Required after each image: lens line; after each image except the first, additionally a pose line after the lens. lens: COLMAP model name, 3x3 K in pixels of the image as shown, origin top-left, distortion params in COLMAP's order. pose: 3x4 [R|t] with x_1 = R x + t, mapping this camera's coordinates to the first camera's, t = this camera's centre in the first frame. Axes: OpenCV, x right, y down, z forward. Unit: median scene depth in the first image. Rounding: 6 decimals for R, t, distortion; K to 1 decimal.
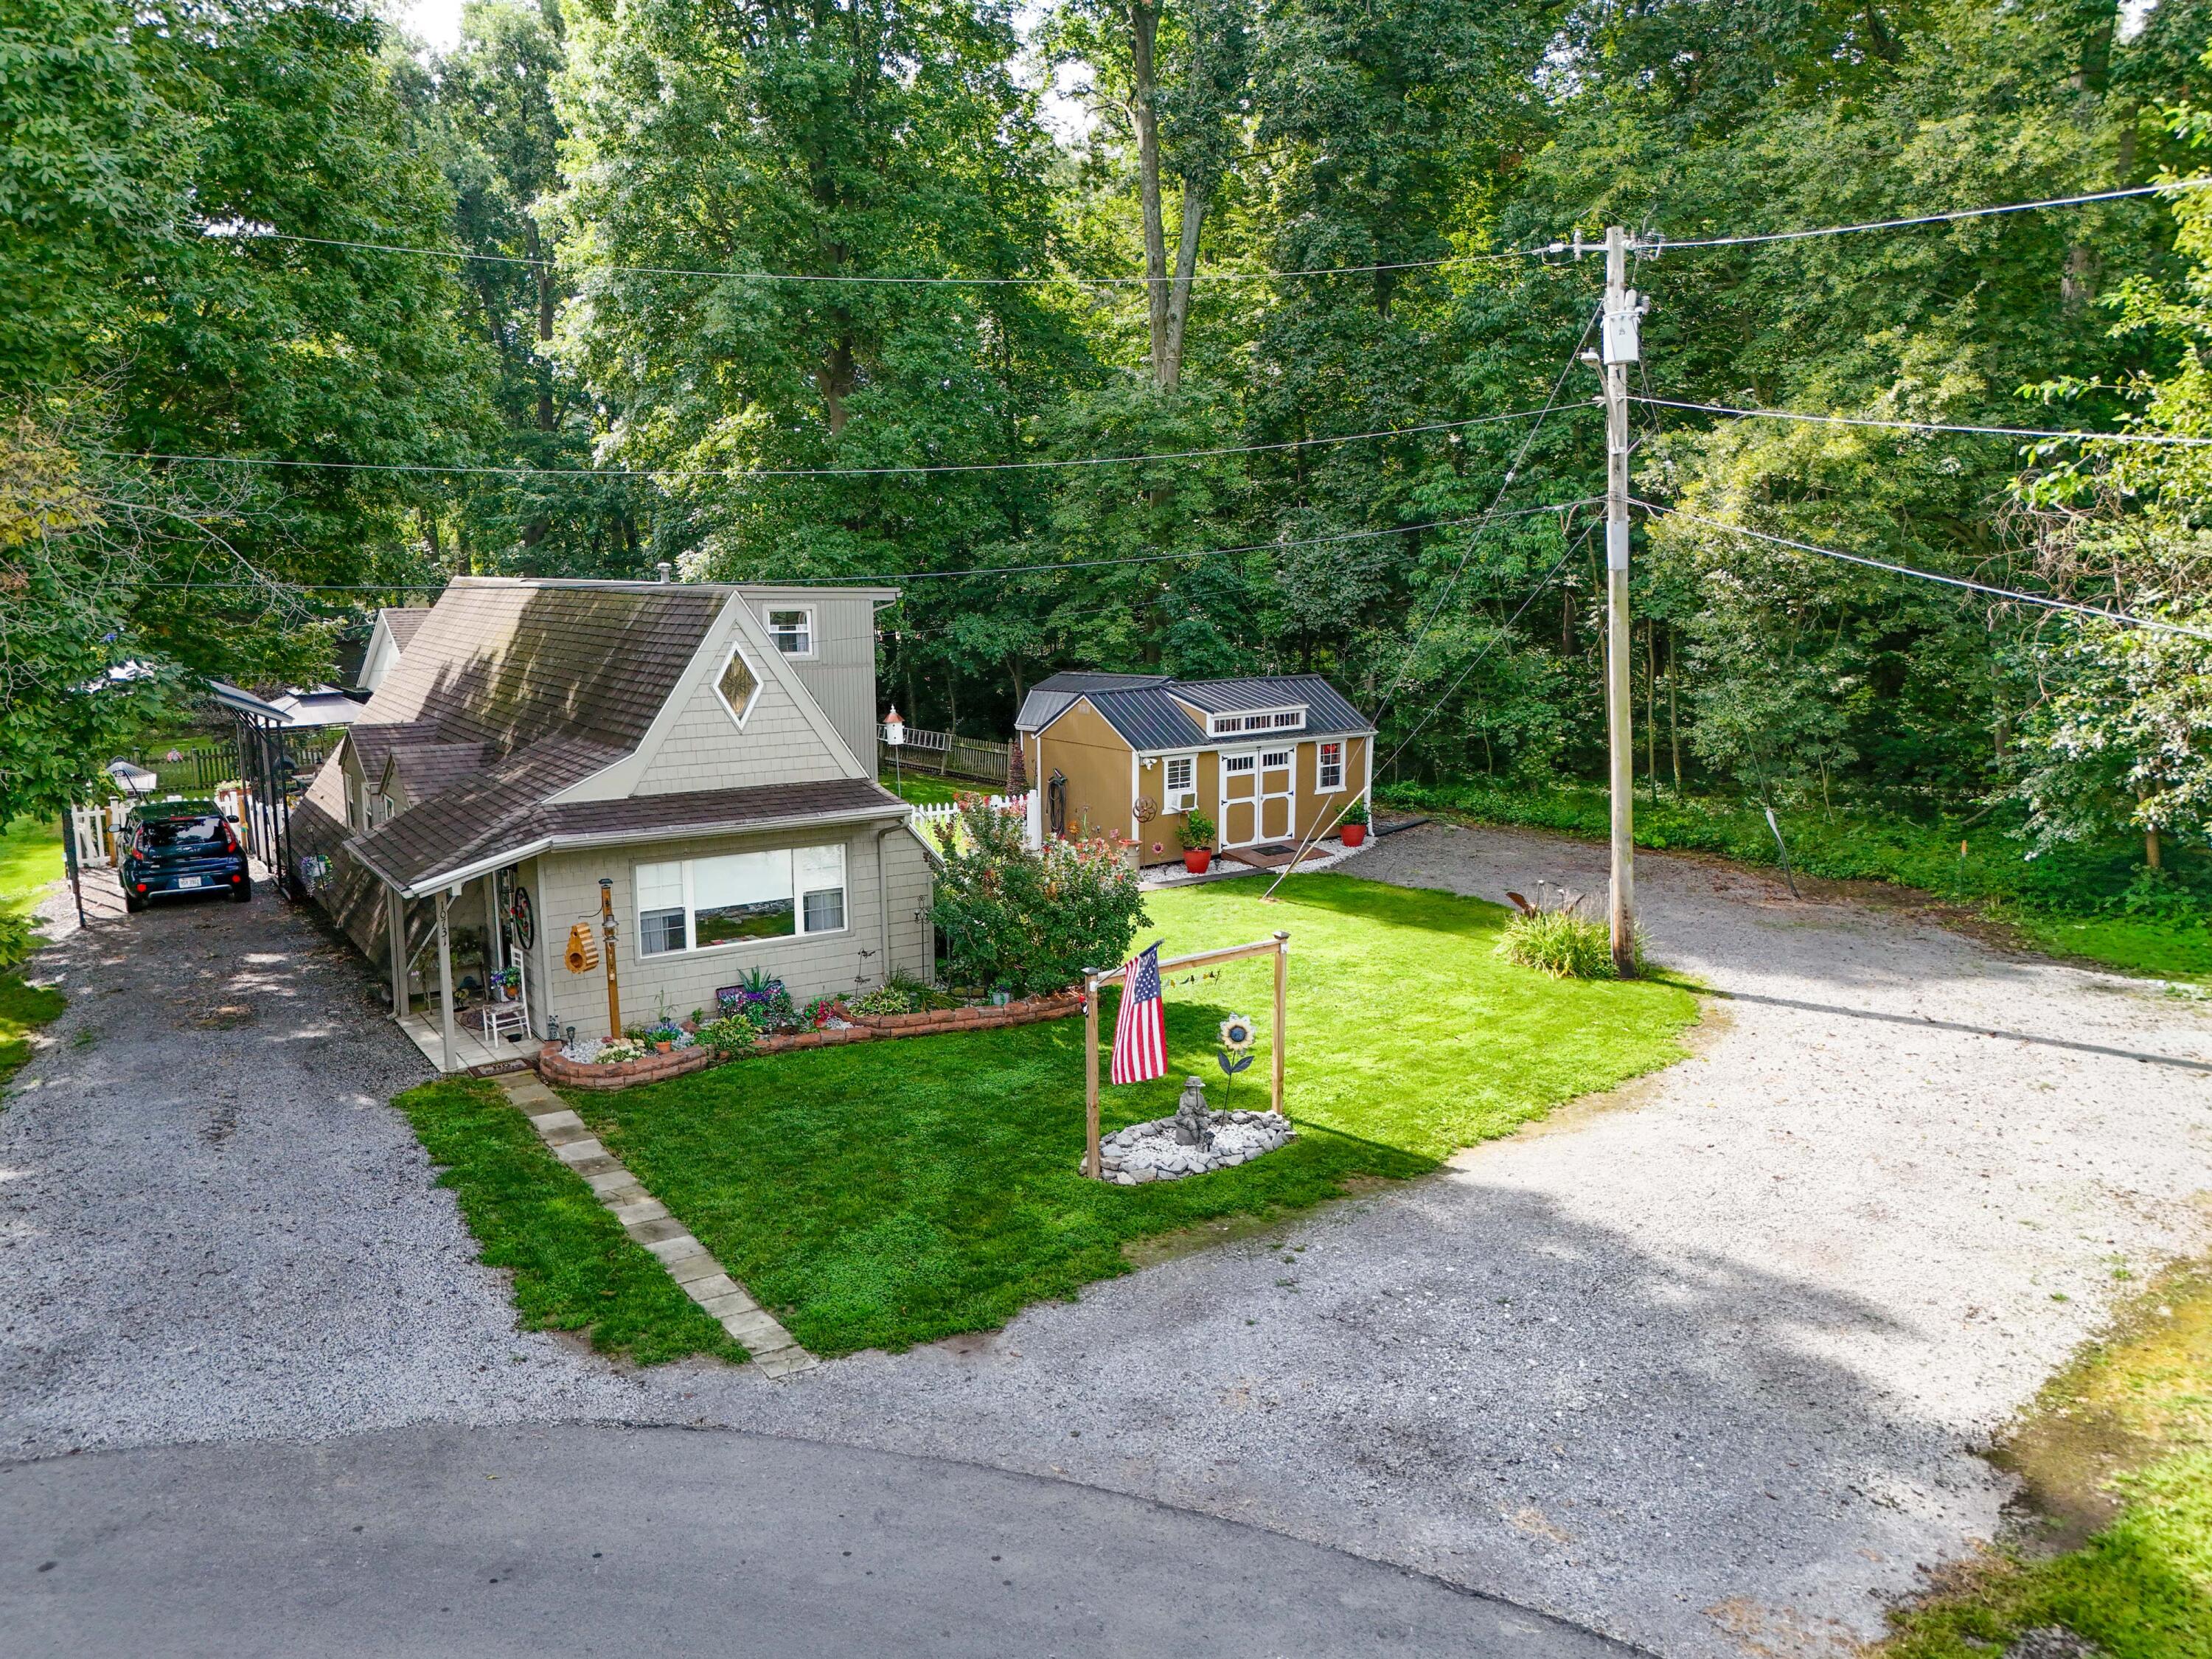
lens RADIAL K [[1609.7, 0, 1113.3], [0, 1609.7, 844.6], [0, 0, 1]] dist [0.058770, -0.003704]
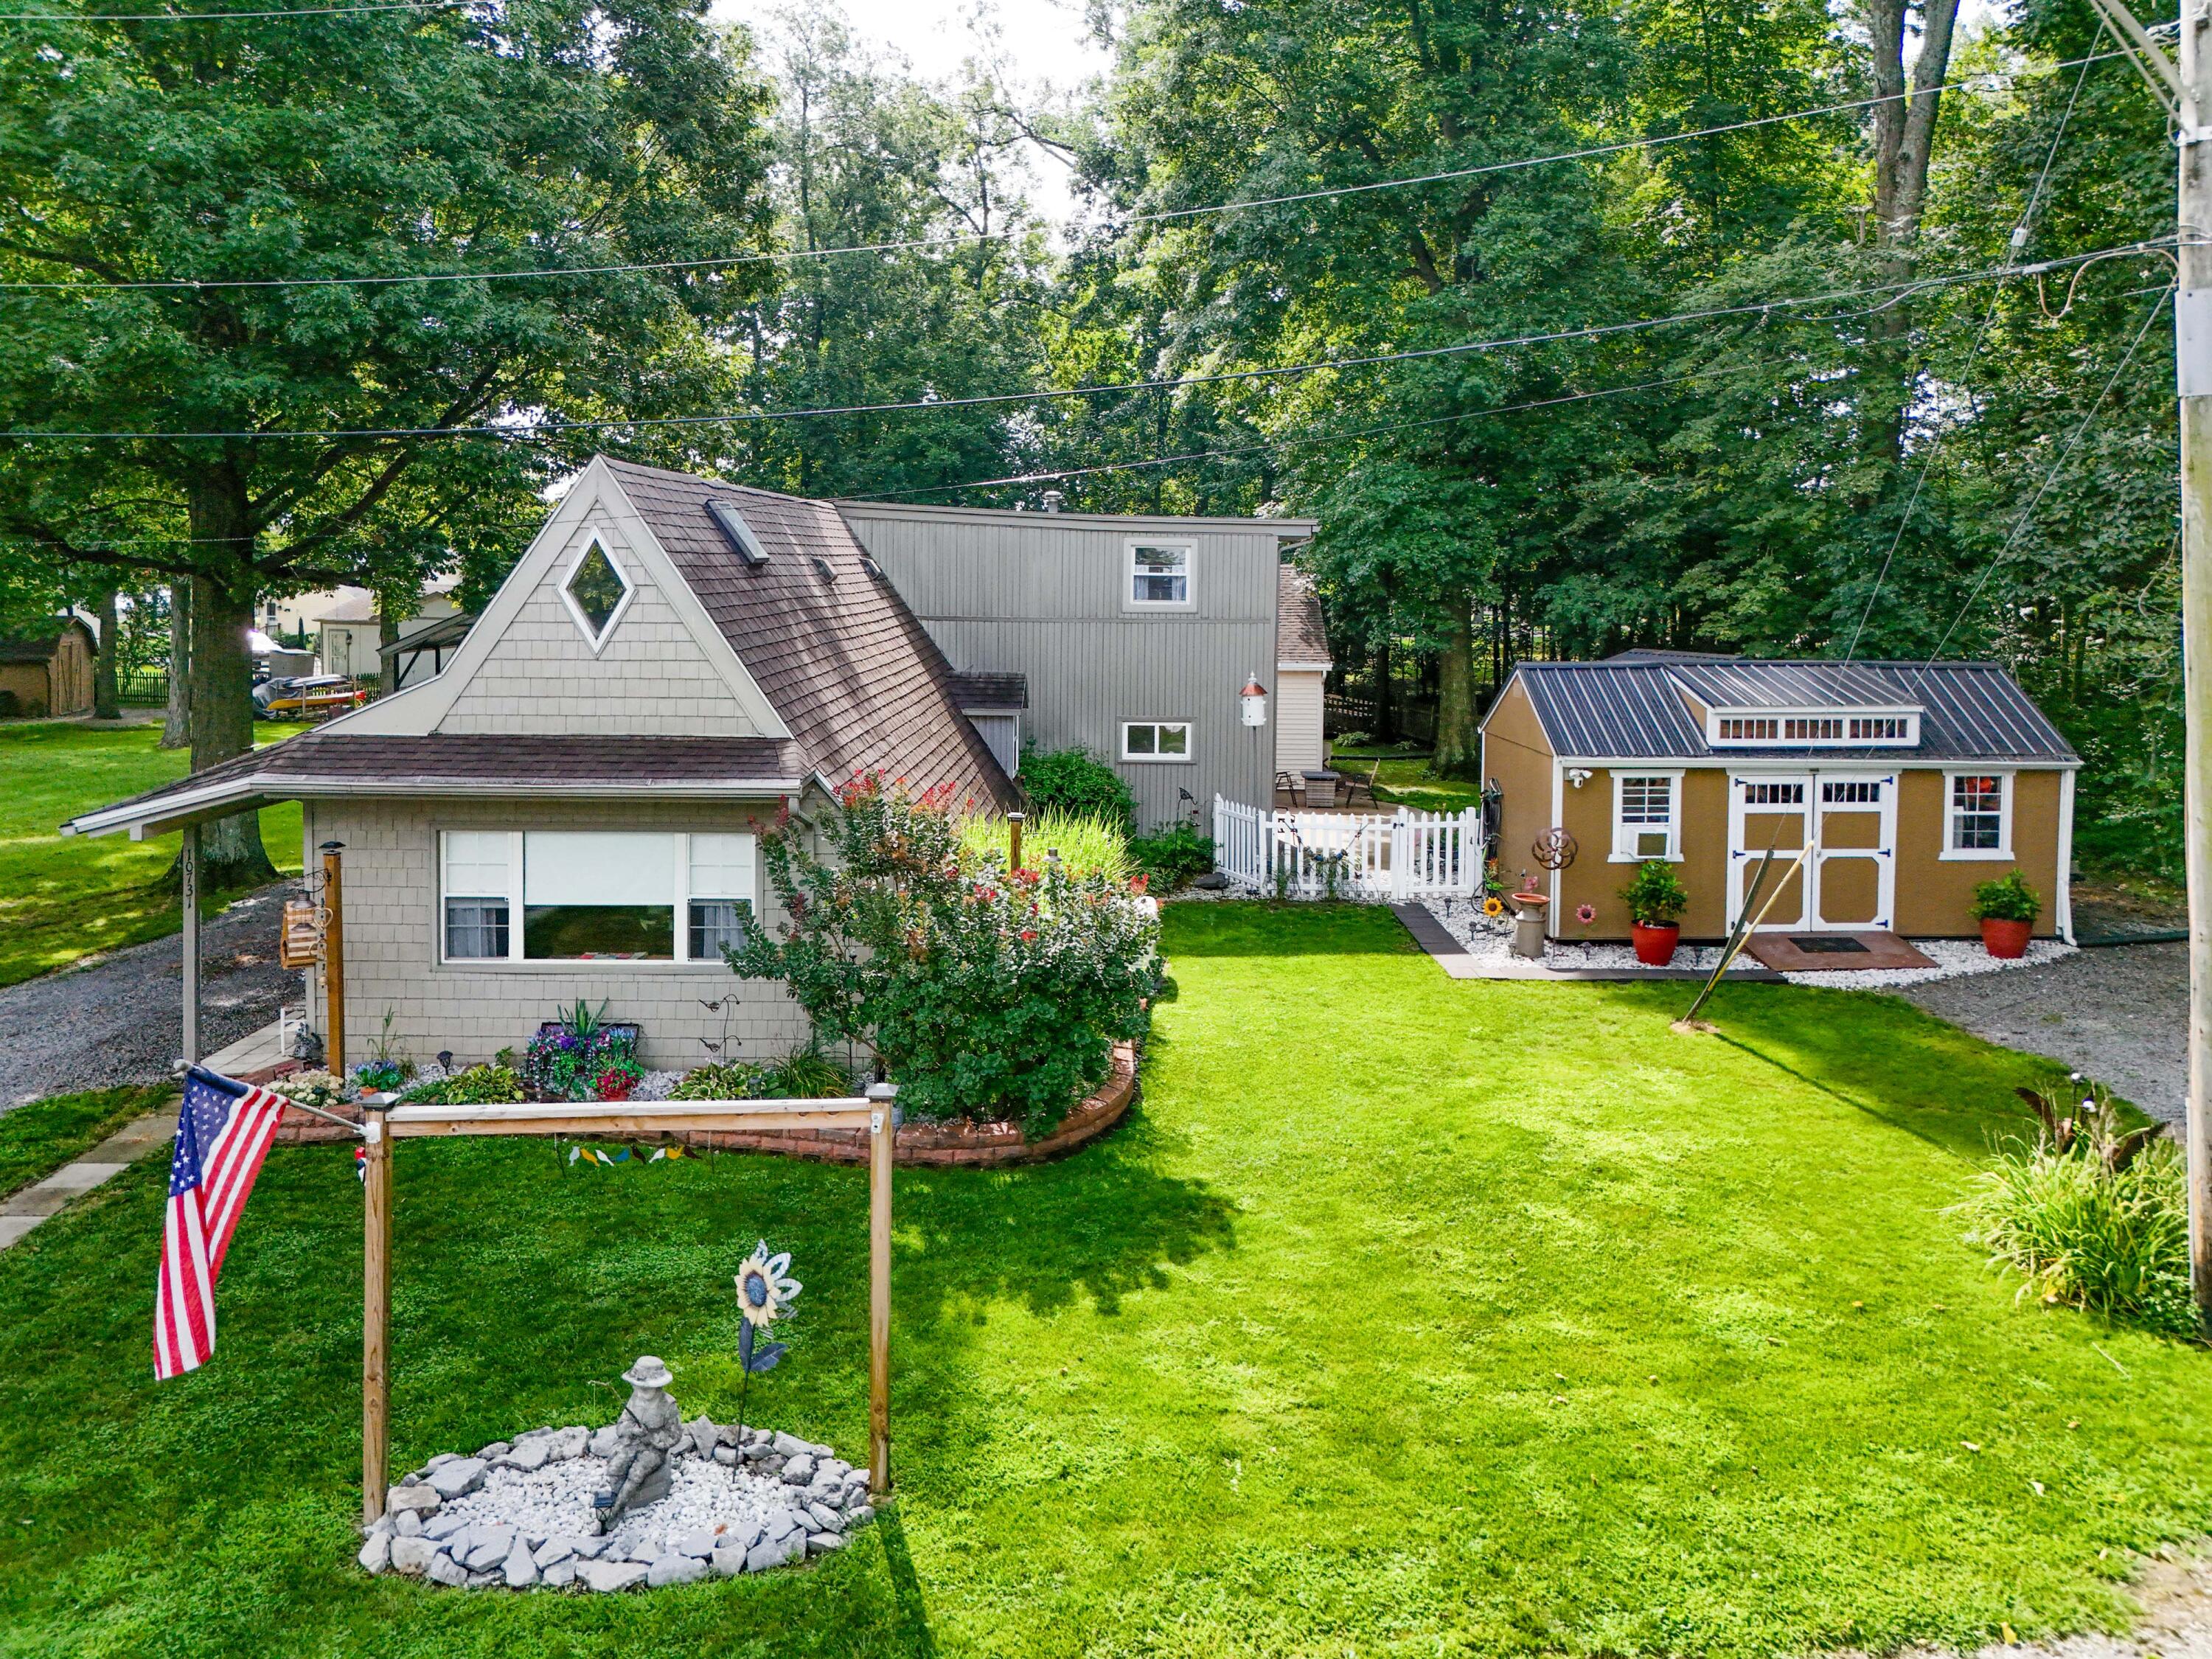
lens RADIAL K [[1697.9, 0, 1140.5], [0, 1697.9, 650.3], [0, 0, 1]] dist [0.031039, -0.005568]
pose [[0.833711, 0.037262, -0.550943, 0.355144], [-0.106567, 0.989822, -0.094317, -0.026534], [0.541821, 0.137346, 0.829196, 0.496192]]
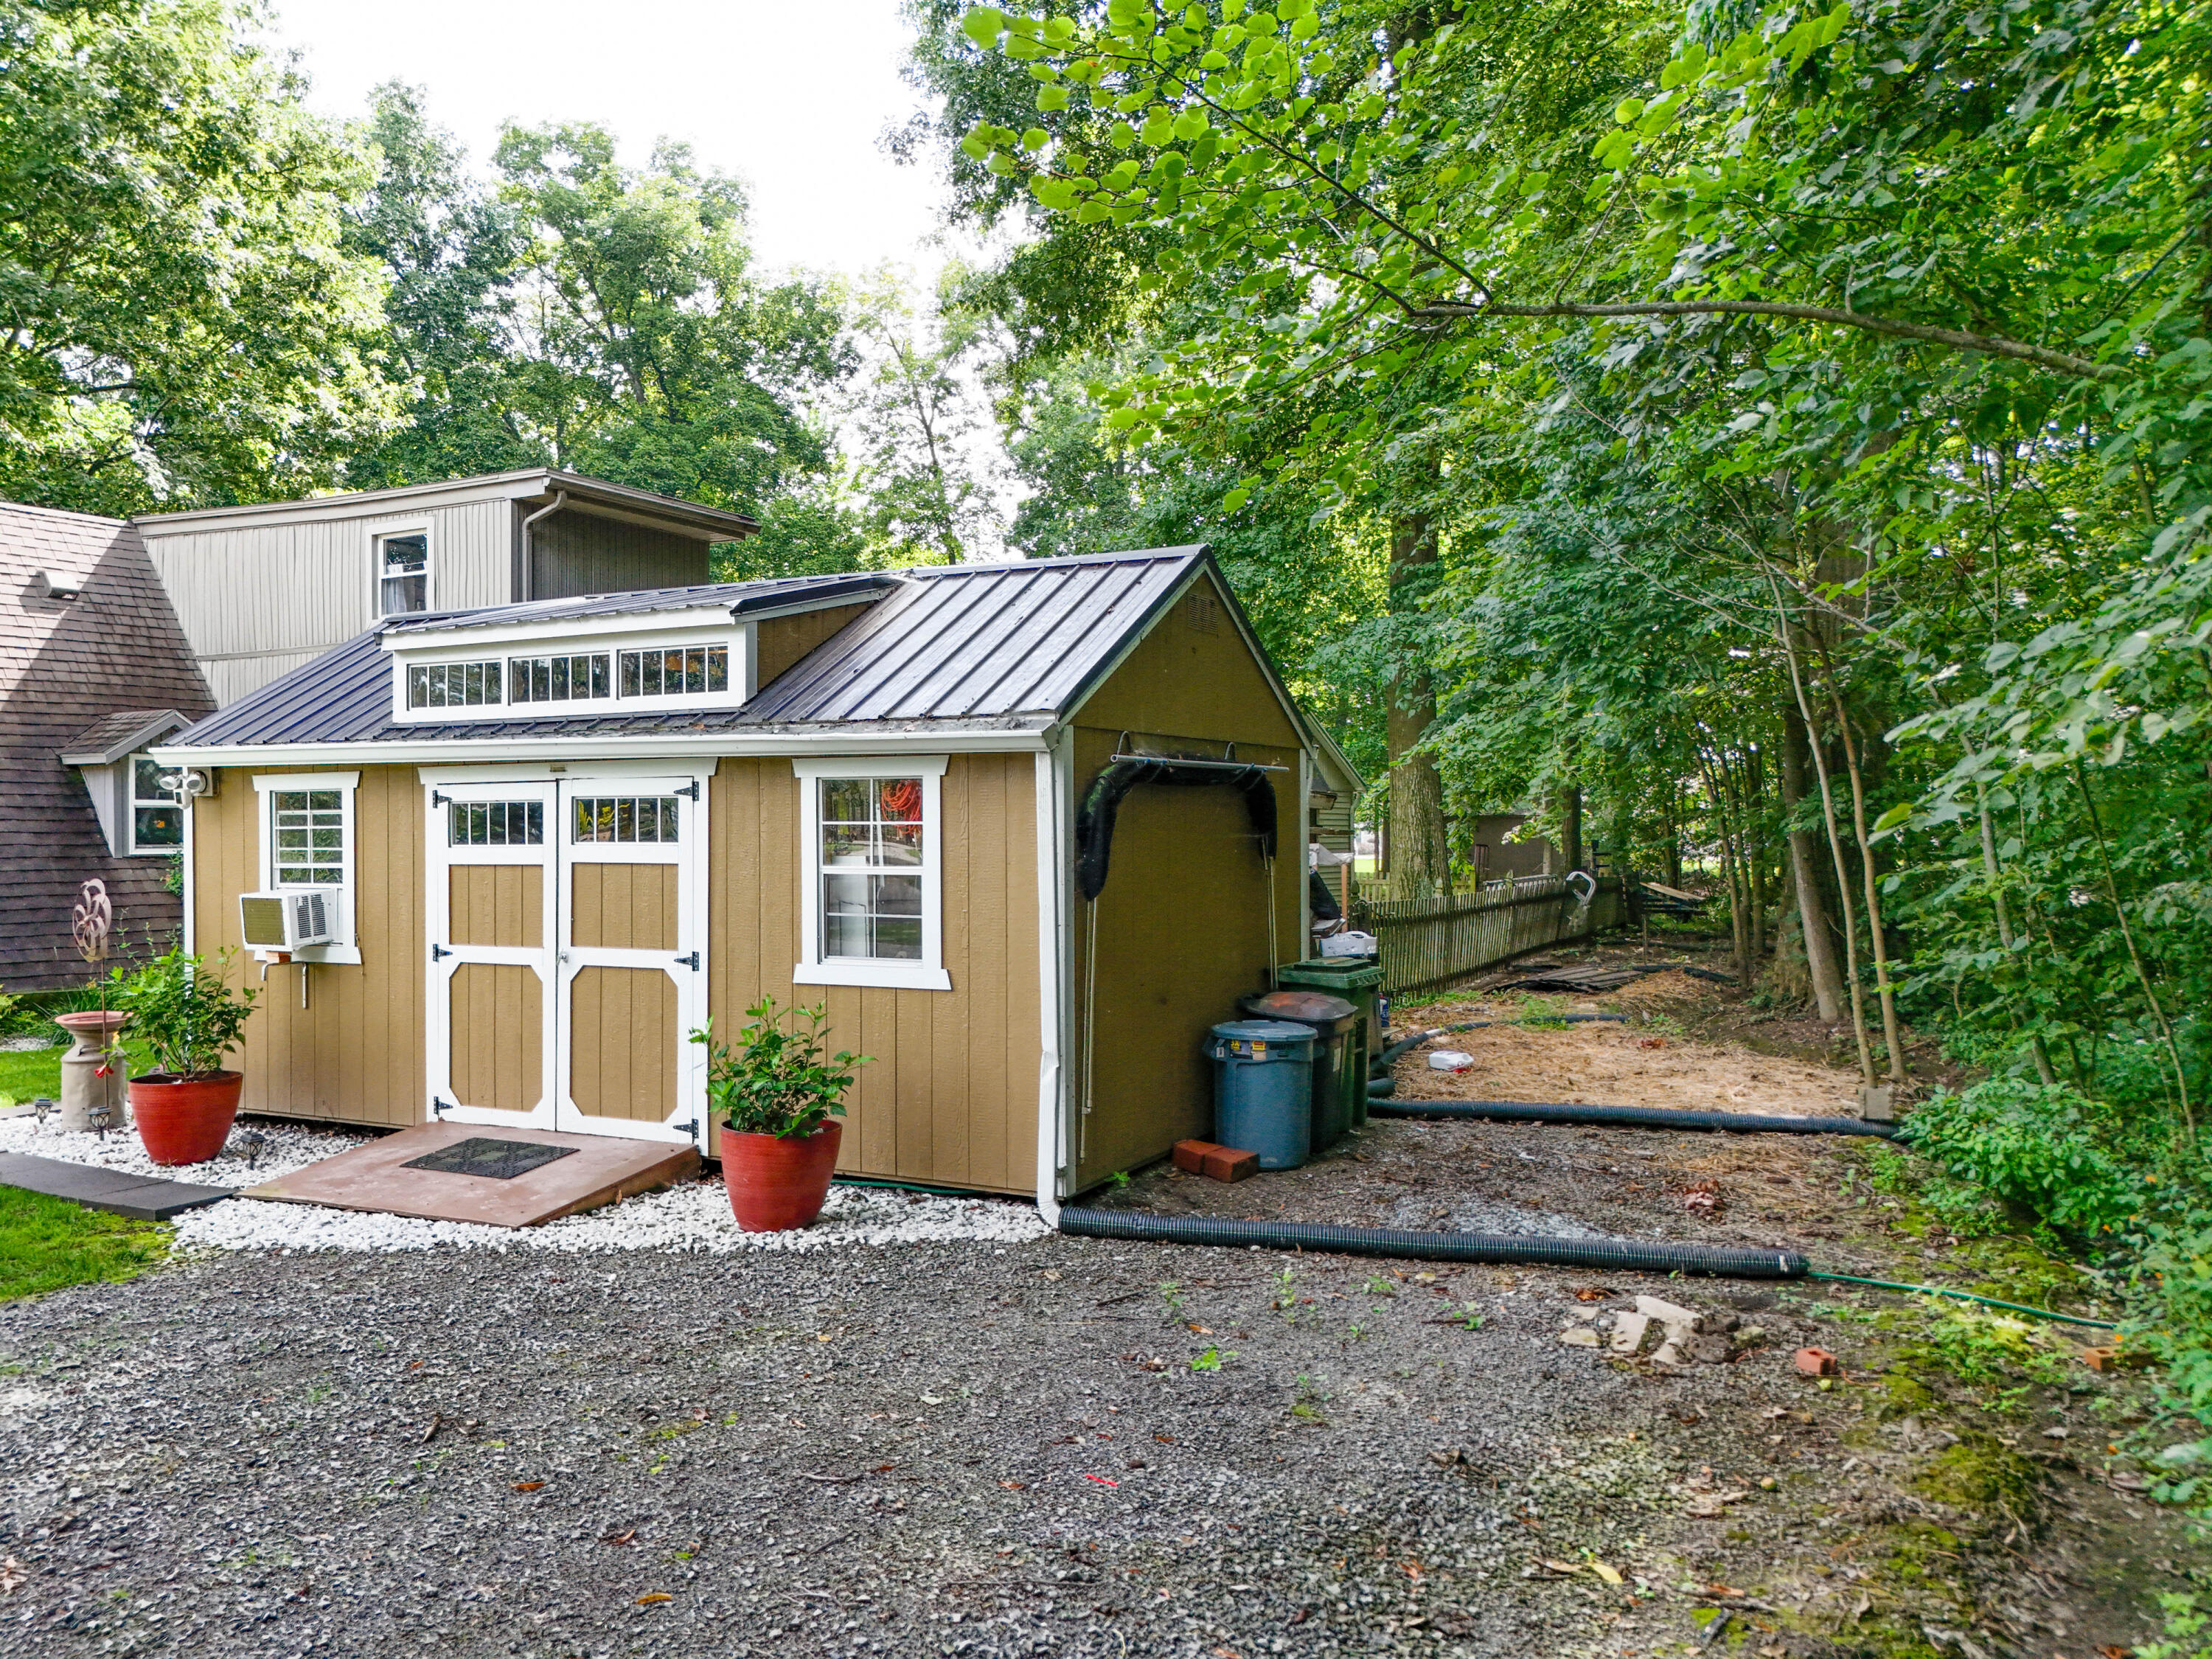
lens RADIAL K [[1646.1, 0, 1207.7], [0, 1646.1, 820.9], [0, 0, 1]] dist [0.009041, 0.000525]
pose [[0.459752, -0.000486, -0.888047, 0.599741], [-0.154783, 0.984649, -0.080671, -0.070965], [0.874454, 0.174543, 0.452620, 1.491979]]
